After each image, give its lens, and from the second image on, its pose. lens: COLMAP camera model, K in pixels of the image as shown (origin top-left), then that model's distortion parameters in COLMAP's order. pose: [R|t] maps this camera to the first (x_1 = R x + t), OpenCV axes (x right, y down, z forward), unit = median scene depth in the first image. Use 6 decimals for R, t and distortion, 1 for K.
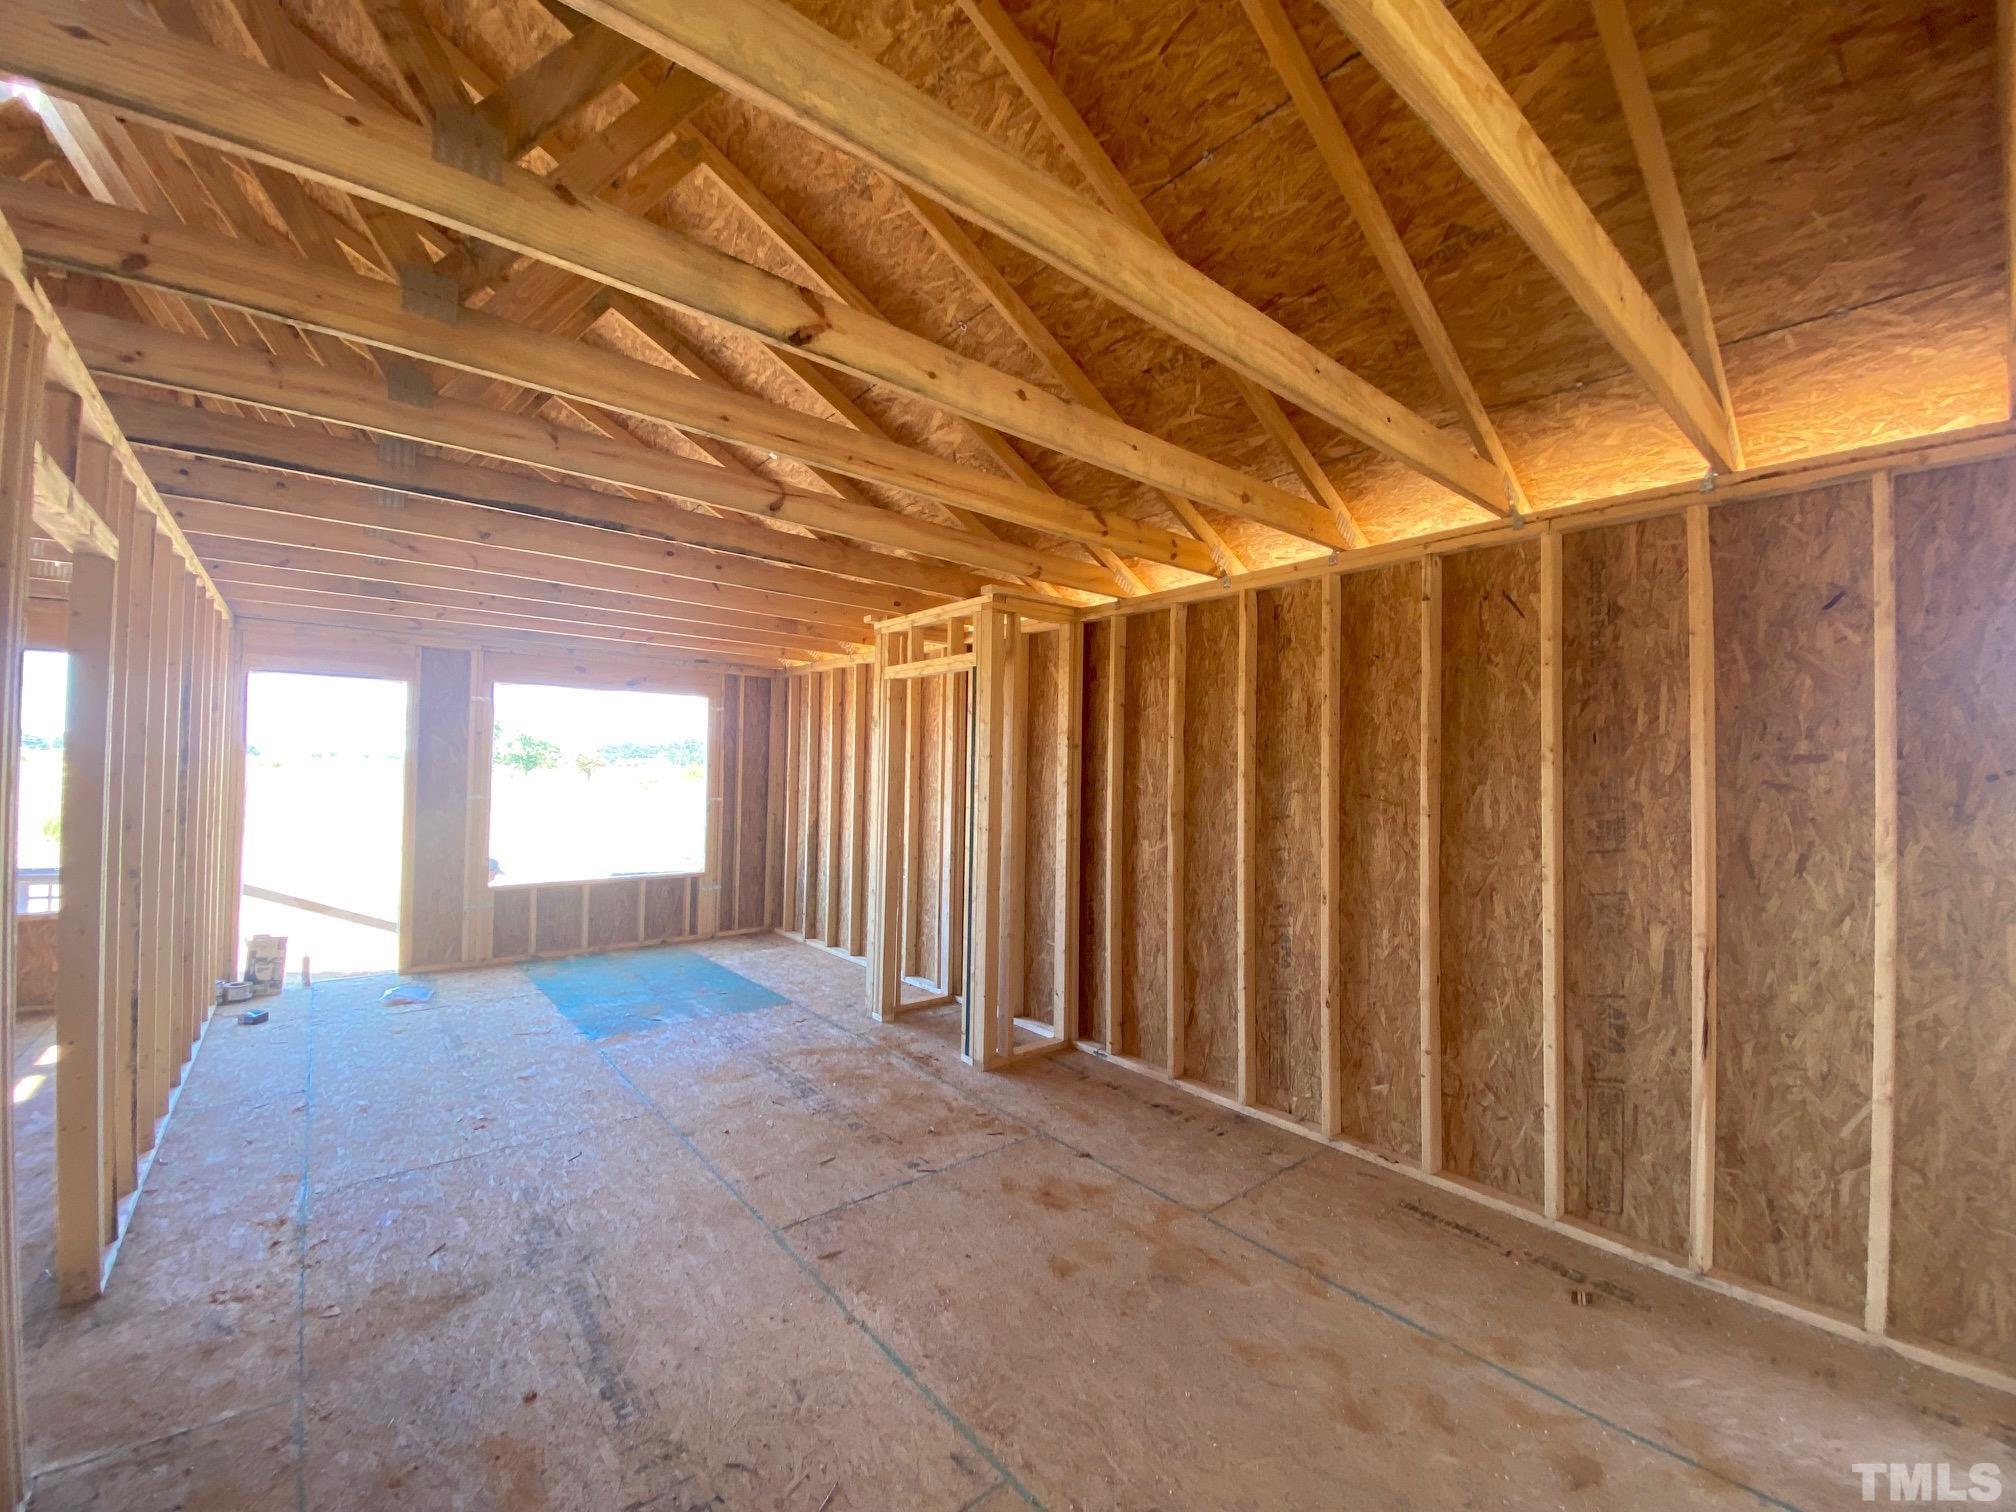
lens RADIAL K [[831.4, 0, 1010.5], [0, 831.4, 755.5], [0, 0, 1]] dist [-0.011326, -0.000593]
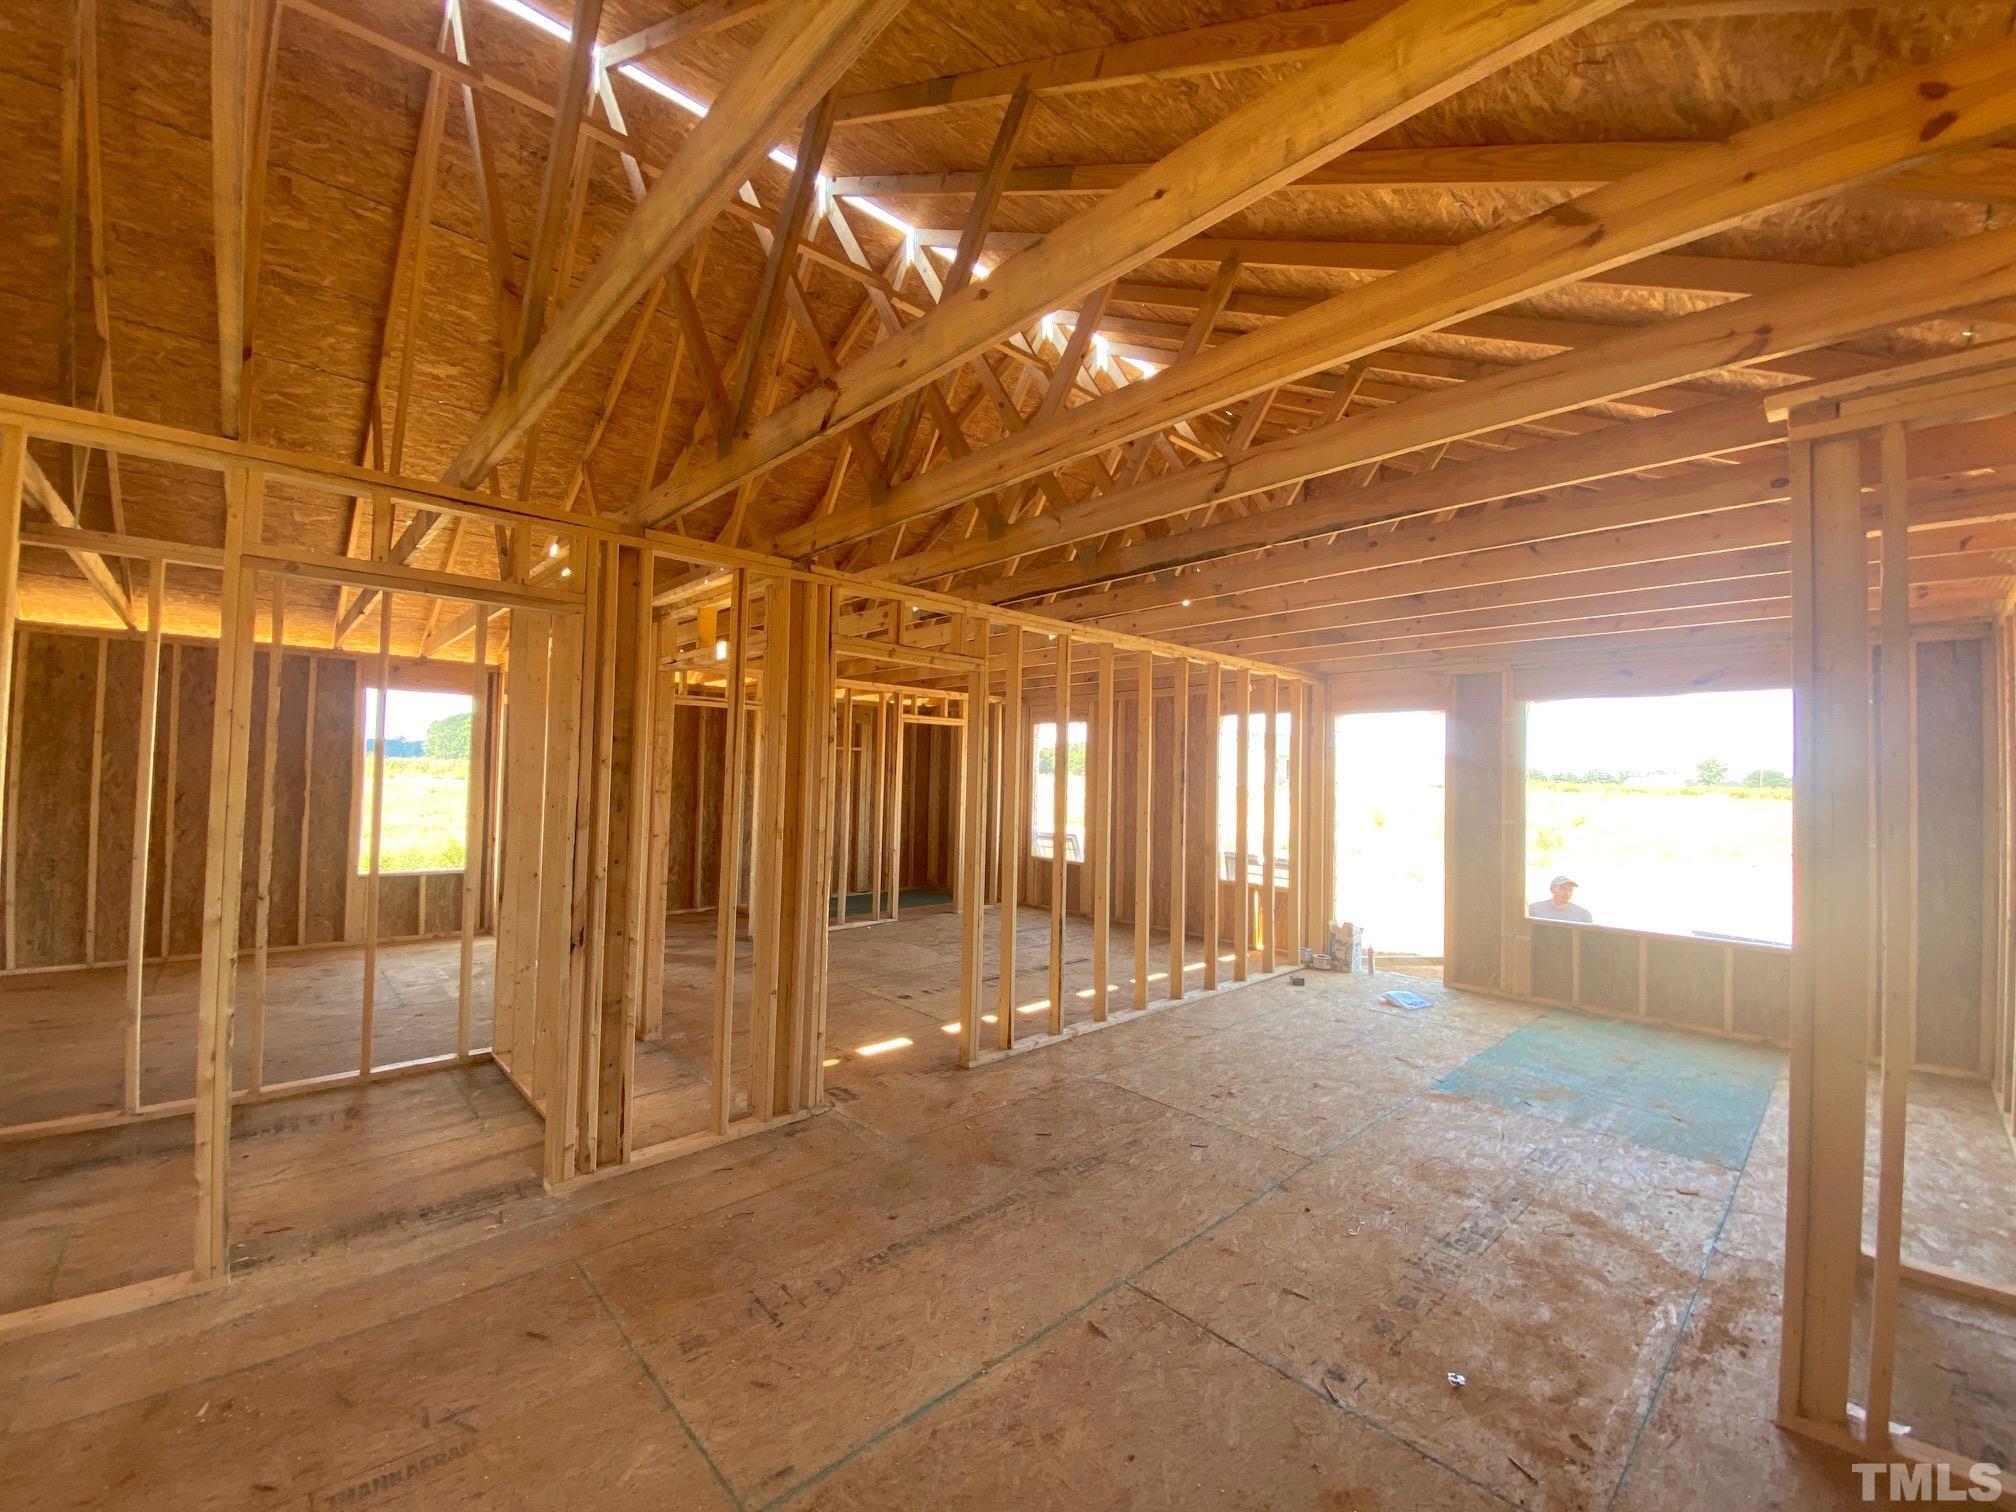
lens RADIAL K [[831.4, 0, 1013.2], [0, 831.4, 757.6], [0, 0, 1]] dist [-0.011326, -0.000593]
pose [[0.048322, -0.035140, -0.998213, 0.410015], [-0.004863, 0.999361, -0.035416, 0.016516], [0.998820, 0.006566, 0.048121, 0.524306]]
